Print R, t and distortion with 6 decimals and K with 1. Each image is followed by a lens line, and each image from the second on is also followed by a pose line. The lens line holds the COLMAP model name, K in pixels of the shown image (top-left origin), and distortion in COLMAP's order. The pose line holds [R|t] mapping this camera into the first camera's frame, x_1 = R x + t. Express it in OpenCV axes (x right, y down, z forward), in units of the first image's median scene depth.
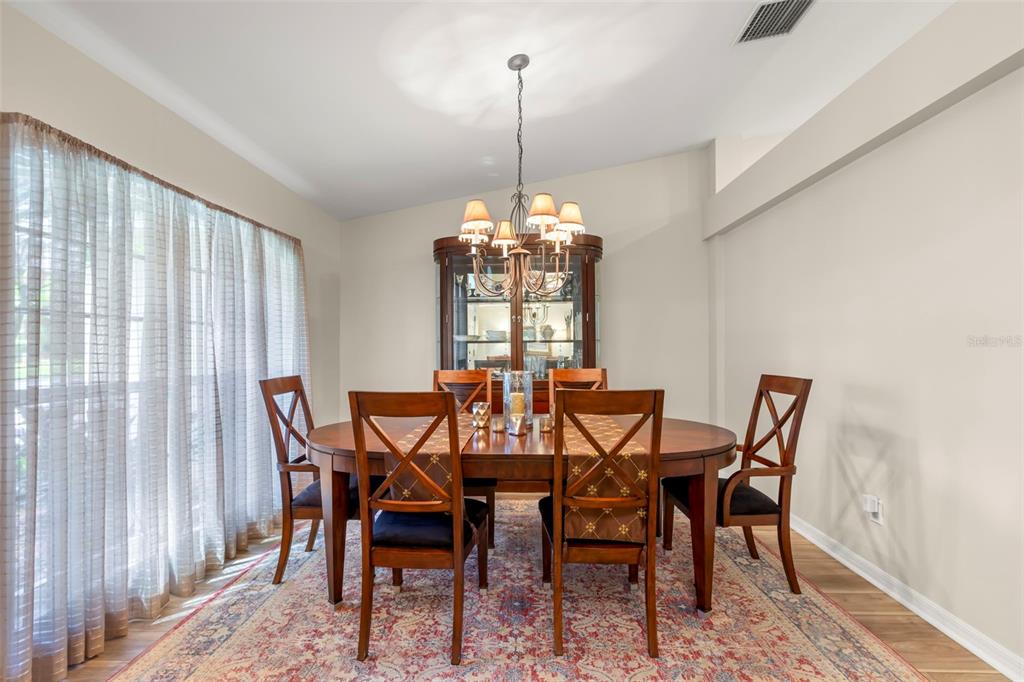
lens RADIAL K [[455.4, 0, 515.0], [0, 455.4, 342.3], [0, 0, 1]] dist [-0.001141, 0.000568]
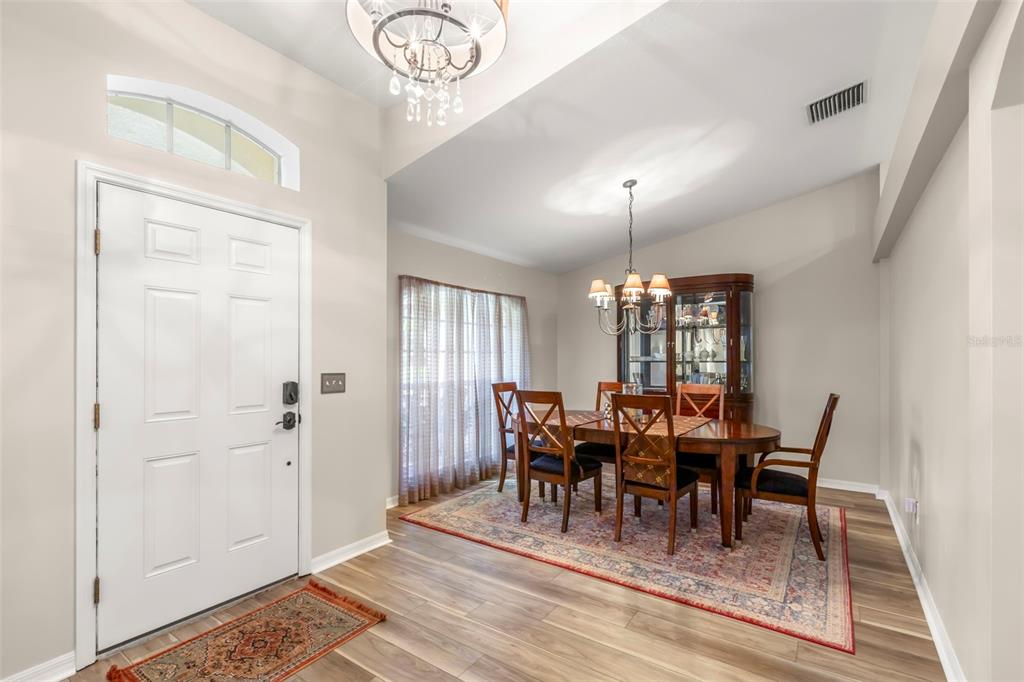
lens RADIAL K [[462.0, 0, 509.0], [0, 462.0, 349.1], [0, 0, 1]] dist [0.000260, -0.009576]
pose [[0.832055, -0.007495, -0.554643, 0.595522], [0.002860, 0.999953, -0.009222, -0.044592], [0.554686, 0.006087, 0.832037, -0.592955]]
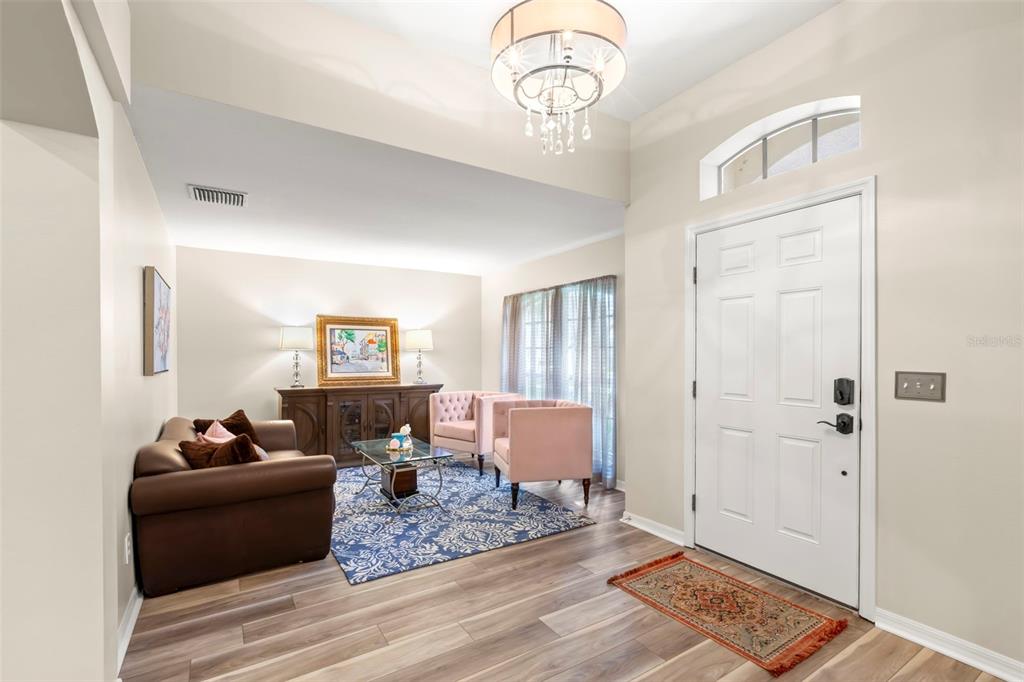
lens RADIAL K [[461.6, 0, 517.2], [0, 461.6, 342.1], [0, 0, 1]] dist [-0.001231, -0.000165]
pose [[-0.829036, -0.005619, -0.559167, 0.723984], [0.010234, 0.999630, -0.025219, -0.019412], [0.559102, -0.026630, -0.828671, 2.598161]]
